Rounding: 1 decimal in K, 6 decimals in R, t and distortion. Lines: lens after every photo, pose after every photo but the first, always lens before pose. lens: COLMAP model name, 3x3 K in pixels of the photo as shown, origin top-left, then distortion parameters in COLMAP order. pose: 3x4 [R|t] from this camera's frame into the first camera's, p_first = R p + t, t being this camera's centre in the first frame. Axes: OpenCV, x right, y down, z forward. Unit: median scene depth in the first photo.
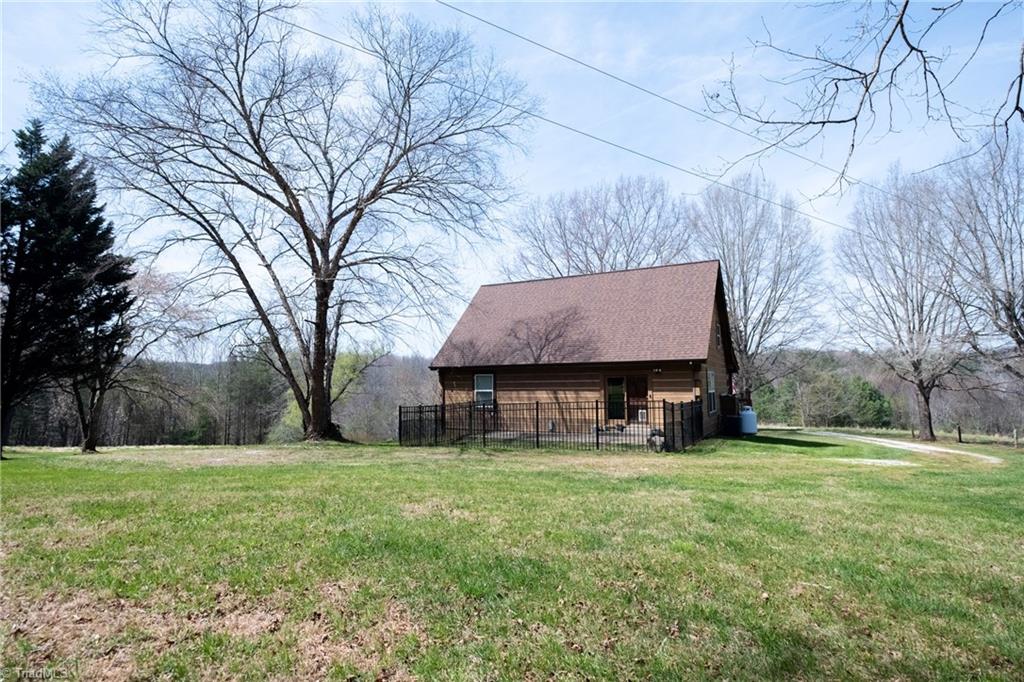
lens RADIAL K [[525.5, 0, 511.9], [0, 525.5, 335.0], [0, 0, 1]] dist [-0.000080, 0.002397]
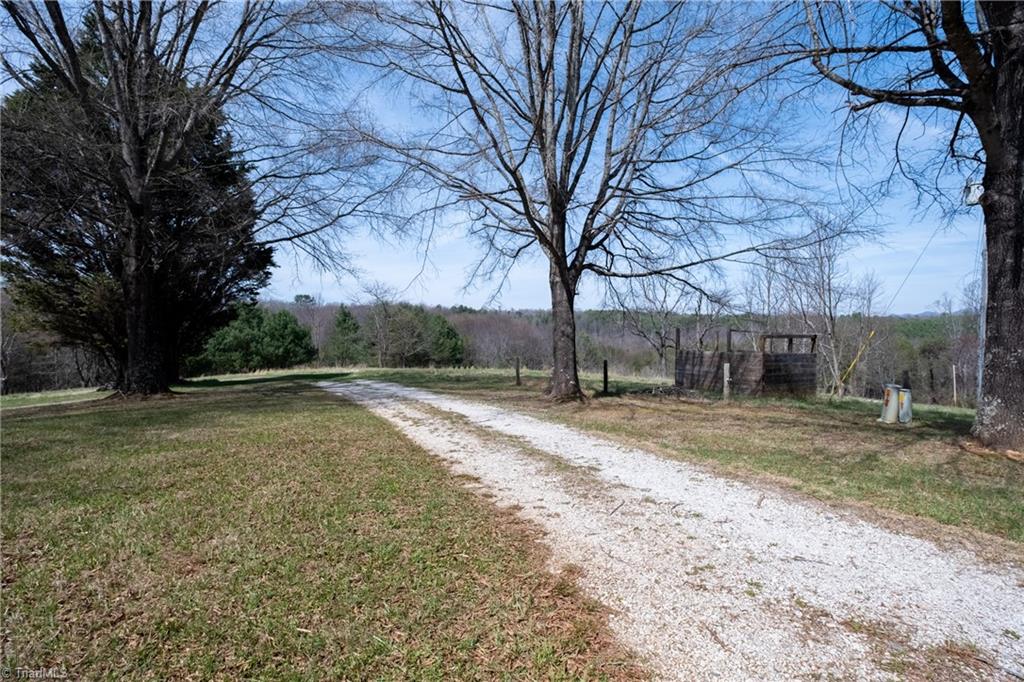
lens RADIAL K [[525.5, 0, 511.9], [0, 525.5, 335.0], [0, 0, 1]] dist [-0.000080, 0.002397]
pose [[0.751762, -0.003508, 0.659425, 0.144084], [-0.065585, 0.994630, 0.080059, 0.037455], [-0.656165, -0.103434, 0.747495, 0.216552]]
